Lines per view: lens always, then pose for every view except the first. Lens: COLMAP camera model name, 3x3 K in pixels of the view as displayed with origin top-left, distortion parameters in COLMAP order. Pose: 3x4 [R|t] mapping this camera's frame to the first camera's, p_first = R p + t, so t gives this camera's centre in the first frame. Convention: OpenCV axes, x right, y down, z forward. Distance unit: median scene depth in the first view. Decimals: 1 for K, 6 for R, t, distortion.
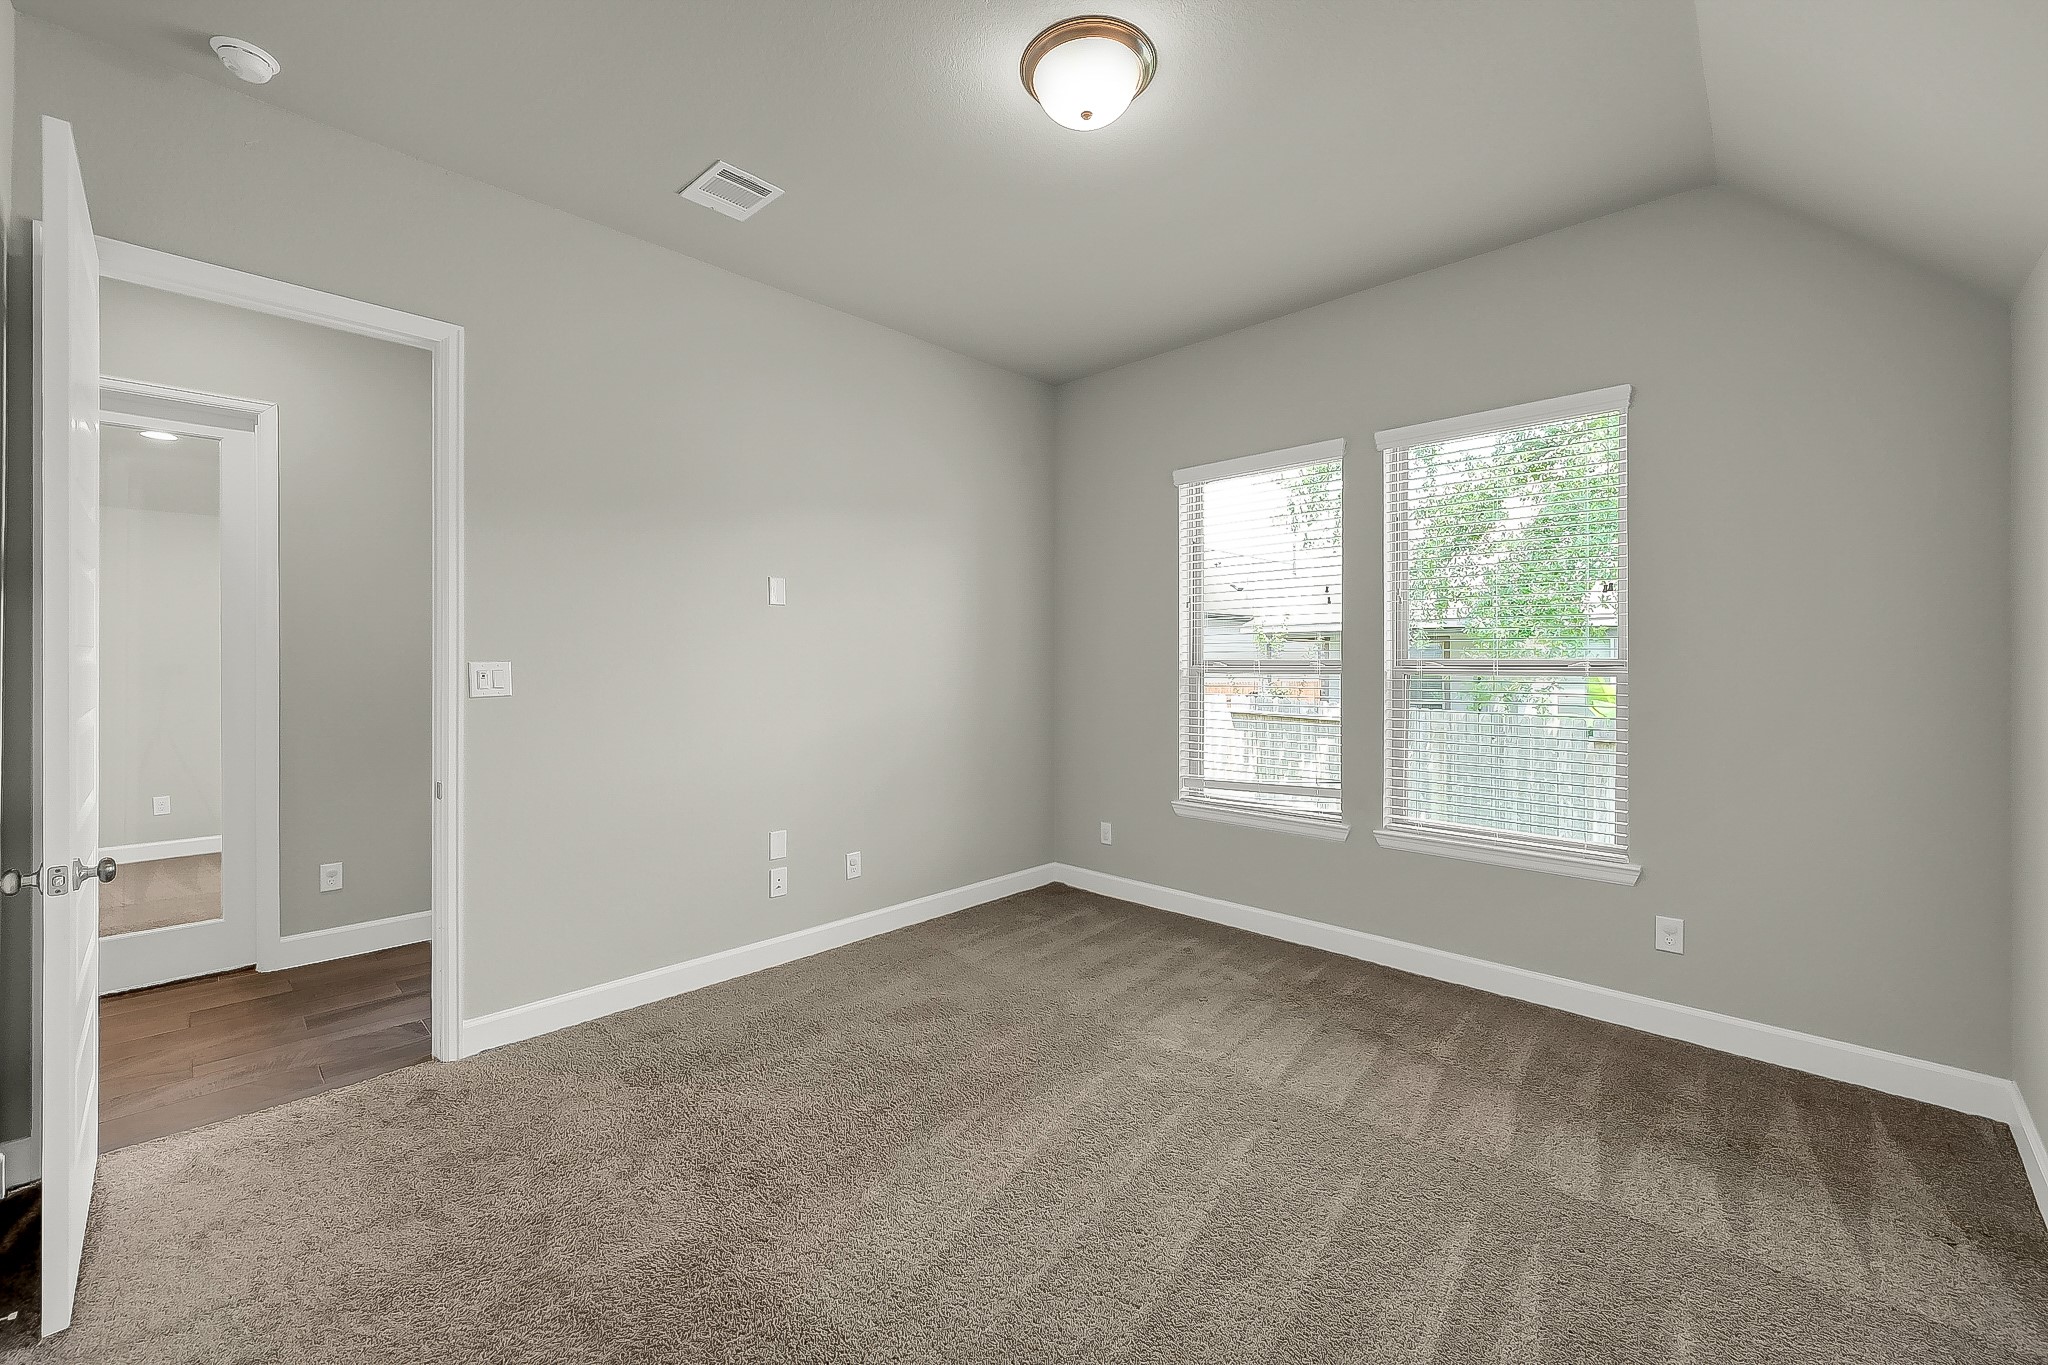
lens RADIAL K [[820.2, 0, 1028.9], [0, 820.2, 666.6], [0, 0, 1]] dist [0.002655, 0.000514]
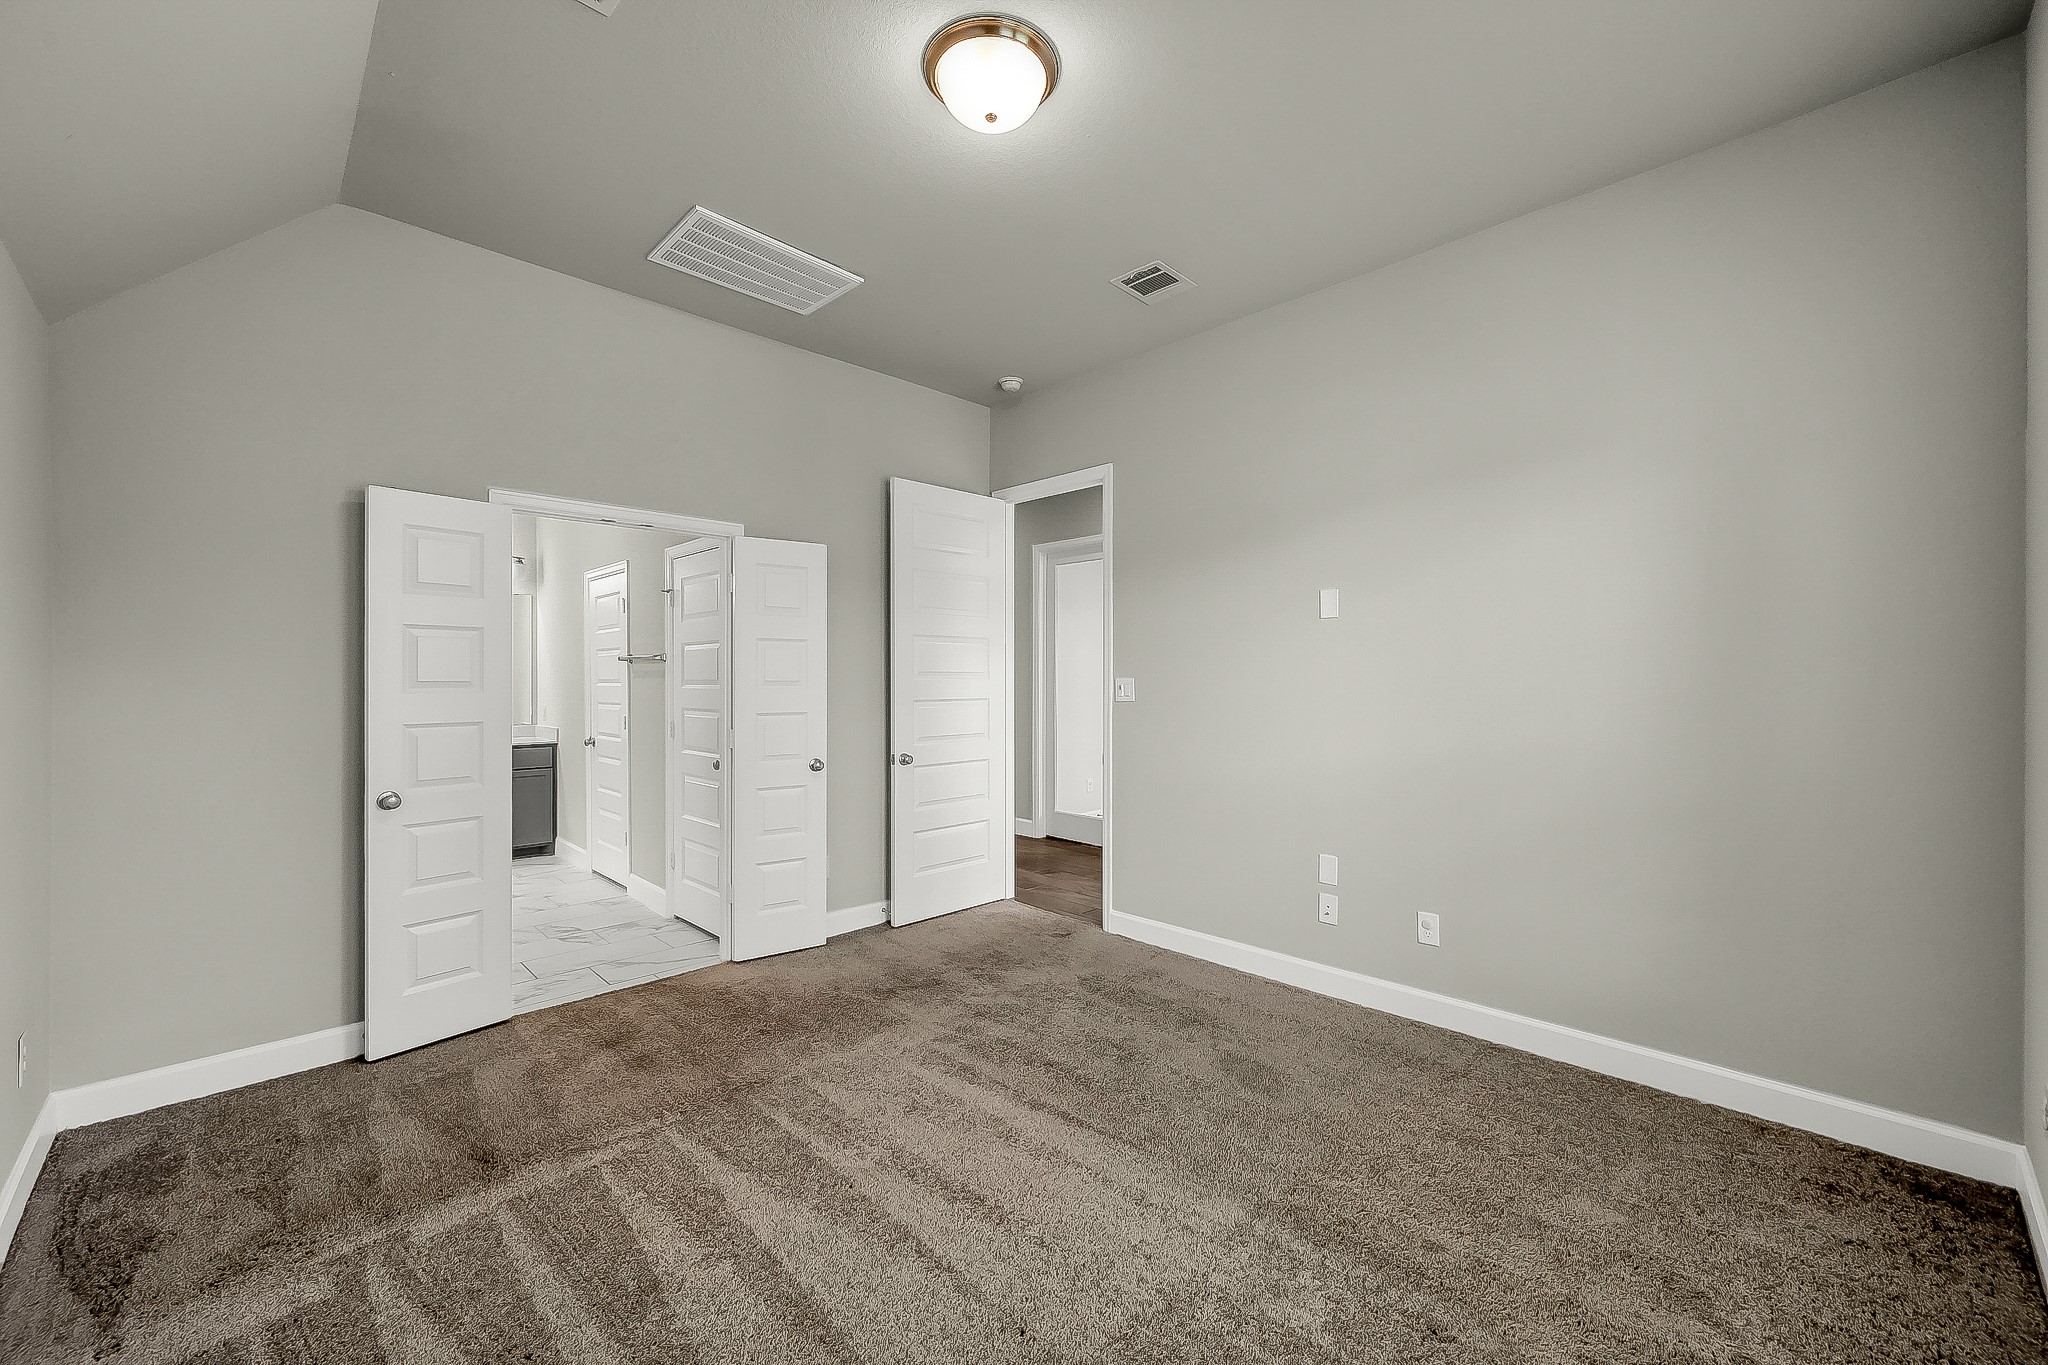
lens RADIAL K [[820.2, 0, 1022.0], [0, 820.2, 688.1], [0, 0, 1]] dist [0.002655, 0.000514]
pose [[-0.042157, 0.003948, -0.999103, 0.681497], [-0.009734, 0.999943, 0.004362, 0.006076], [0.999064, 0.009909, -0.042116, 0.704382]]
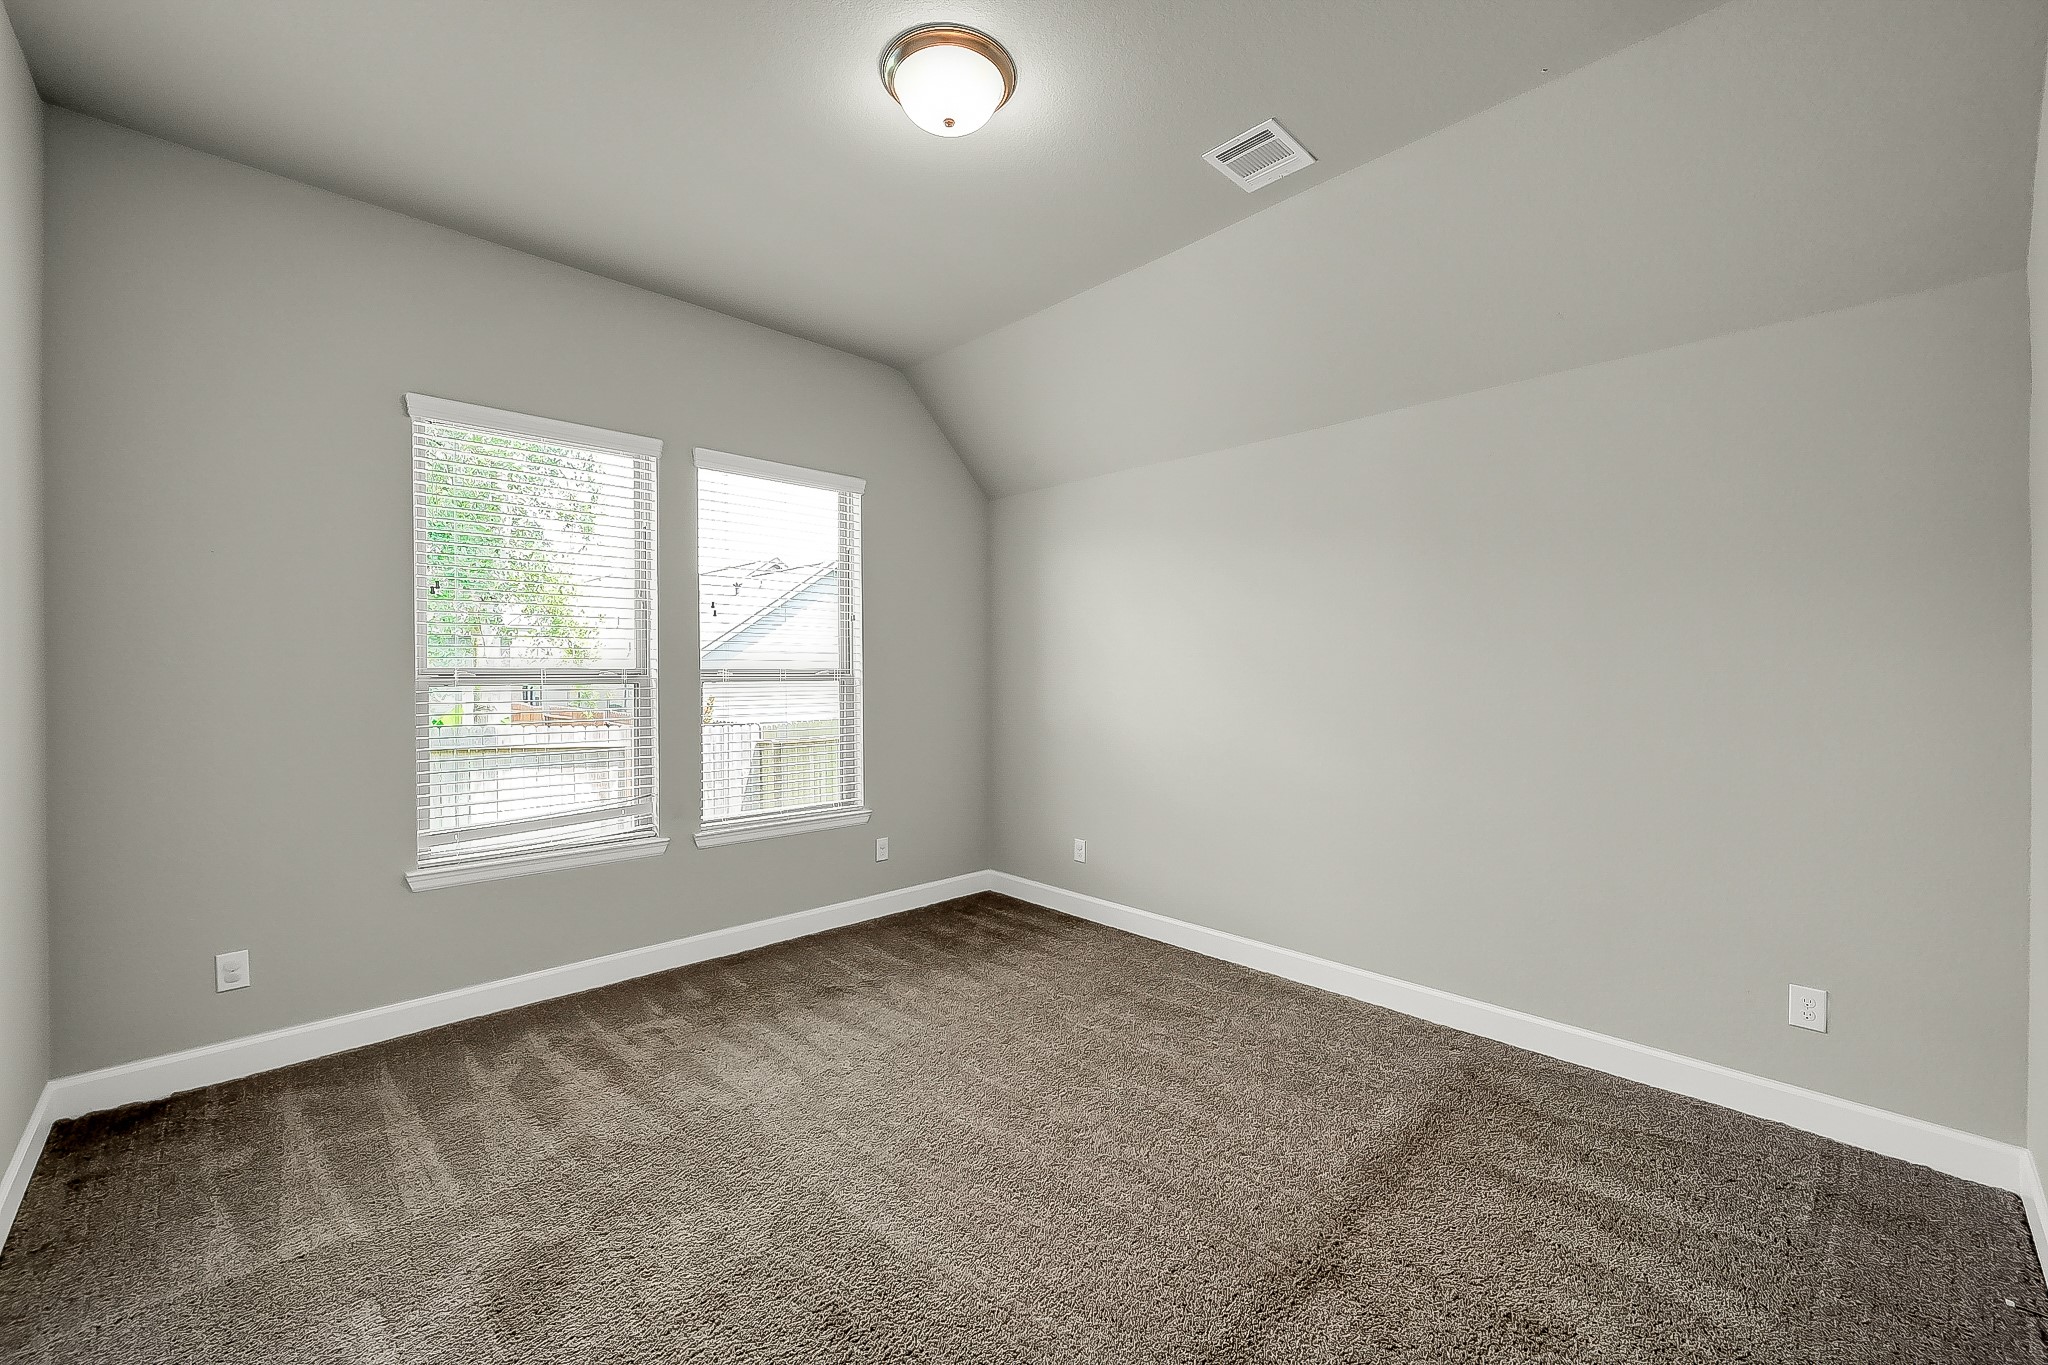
lens RADIAL K [[820.2, 0, 1022.8], [0, 820.2, 676.0], [0, 0, 1]] dist [0.002655, 0.000514]
pose [[0.038722, -0.007178, 0.999224, -0.604467], [0.006289, 0.999956, 0.006940, -0.003335], [-0.999230, 0.006015, 0.038765, 0.564442]]
